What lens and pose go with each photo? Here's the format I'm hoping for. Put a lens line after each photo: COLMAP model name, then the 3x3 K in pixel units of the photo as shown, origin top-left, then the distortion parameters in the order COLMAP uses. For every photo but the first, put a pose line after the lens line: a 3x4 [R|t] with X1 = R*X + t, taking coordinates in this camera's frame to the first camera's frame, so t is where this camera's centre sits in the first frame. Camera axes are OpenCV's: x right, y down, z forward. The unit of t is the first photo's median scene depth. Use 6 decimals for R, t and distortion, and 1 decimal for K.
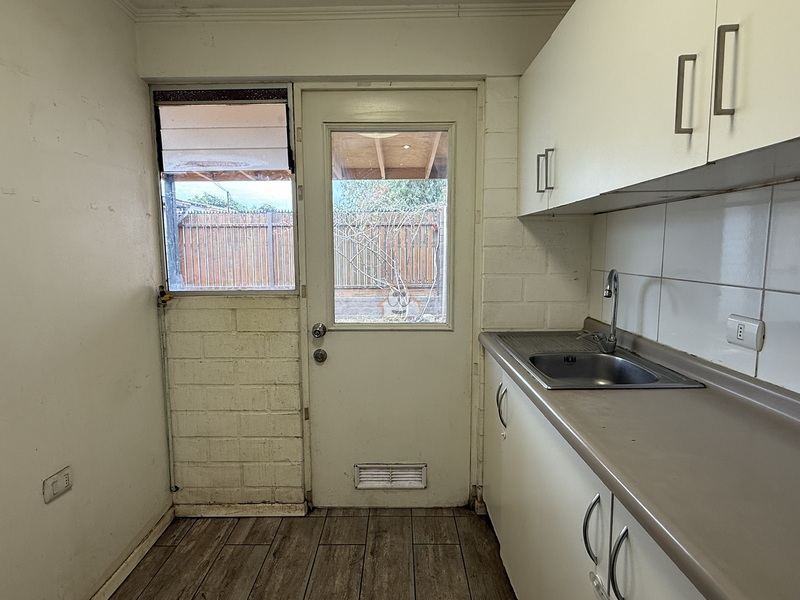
lens RADIAL K [[442.8, 0, 399.6], [0, 442.8, 298.6], [0, 0, 1]] dist [-0.000355, 0.000083]
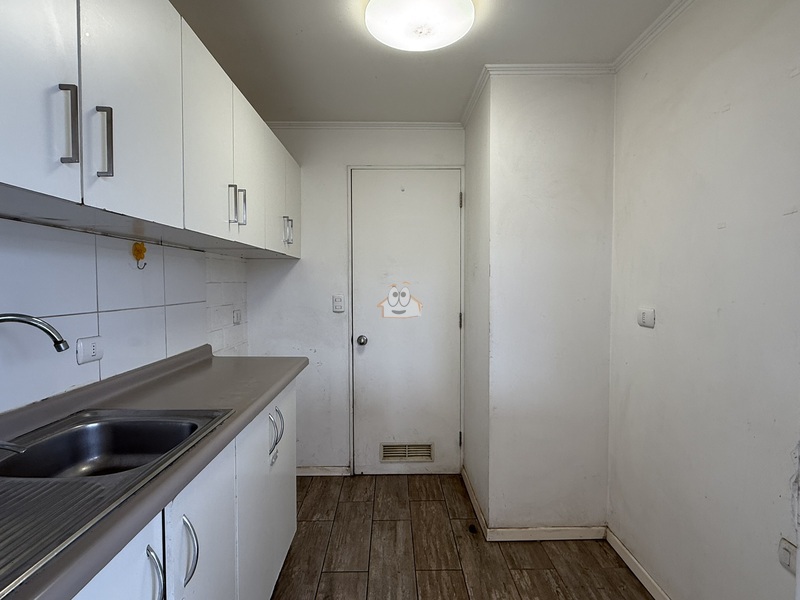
lens RADIAL K [[442.8, 0, 399.5], [0, 442.8, 299.6], [0, 0, 1]] dist [-0.000355, 0.000083]
pose [[-0.999520, -0.004551, -0.030647, -0.026477], [-0.008964, 0.989326, 0.145442, -0.221113], [0.029658, 0.145647, -0.988892, 1.996858]]
